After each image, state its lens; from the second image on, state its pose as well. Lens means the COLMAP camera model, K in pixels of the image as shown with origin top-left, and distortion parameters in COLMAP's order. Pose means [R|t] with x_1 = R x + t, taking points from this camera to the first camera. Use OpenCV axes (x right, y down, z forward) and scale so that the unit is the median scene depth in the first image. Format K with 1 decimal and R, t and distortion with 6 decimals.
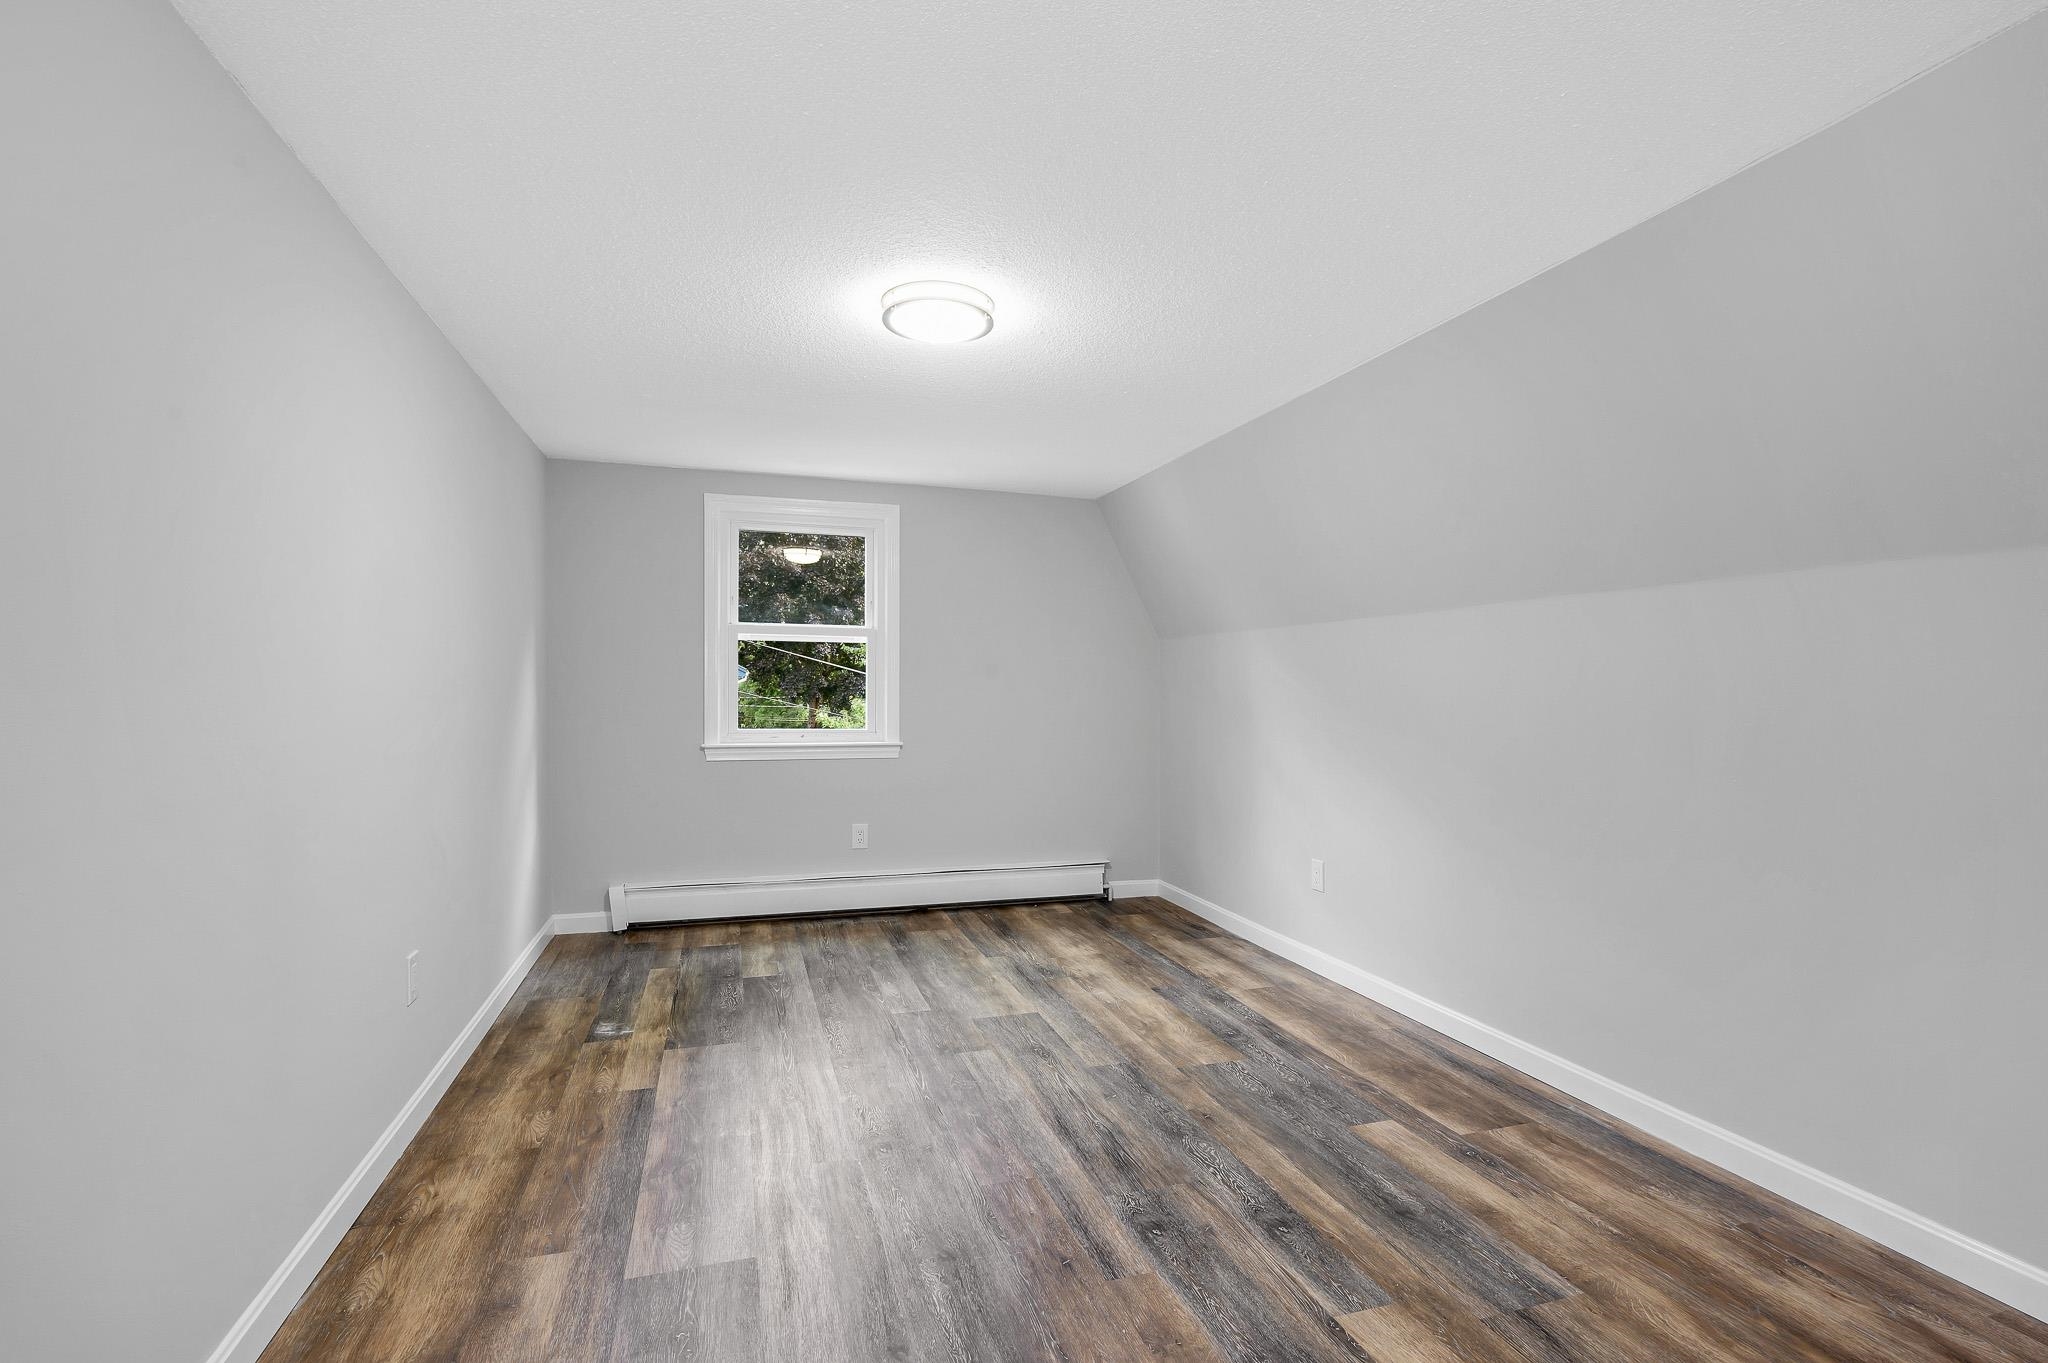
lens RADIAL K [[937.3, 0, 1020.9], [0, 937.3, 712.2], [0, 0, 1]] dist [0.002427, -0.000235]
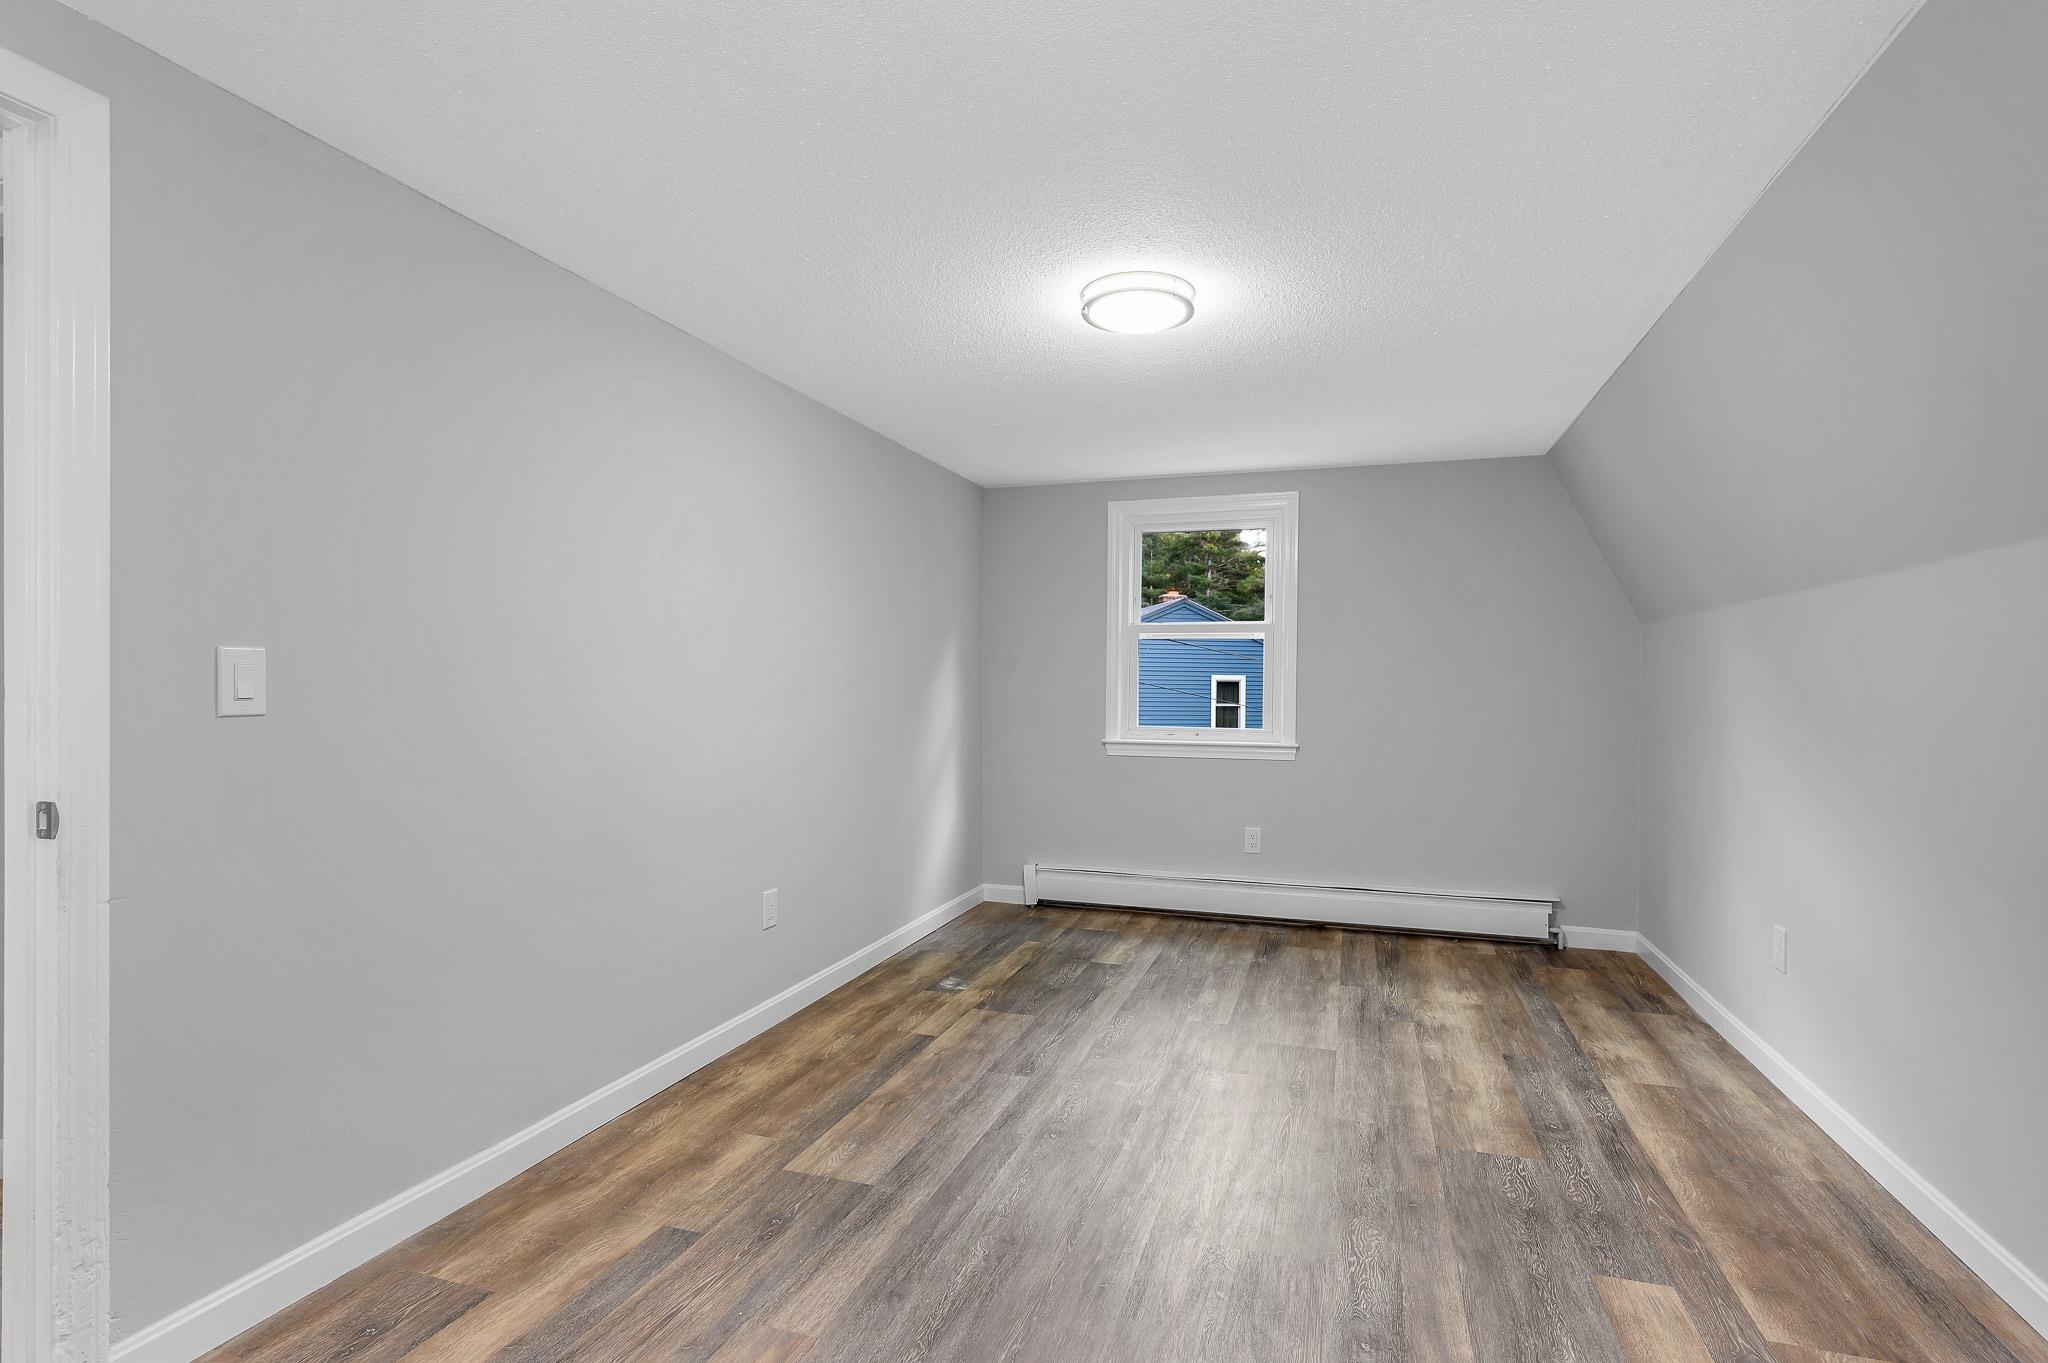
lens RADIAL K [[973.7, 0, 1045.9], [0, 973.7, 682.7], [0, 0, 1]] dist [0.000425, -0.000467]
pose [[0.821165, -0.001341, -0.570689, 0.369216], [-0.015809, 0.999560, -0.025096, -0.001209], [0.570472, 0.029630, 0.820782, 0.087047]]
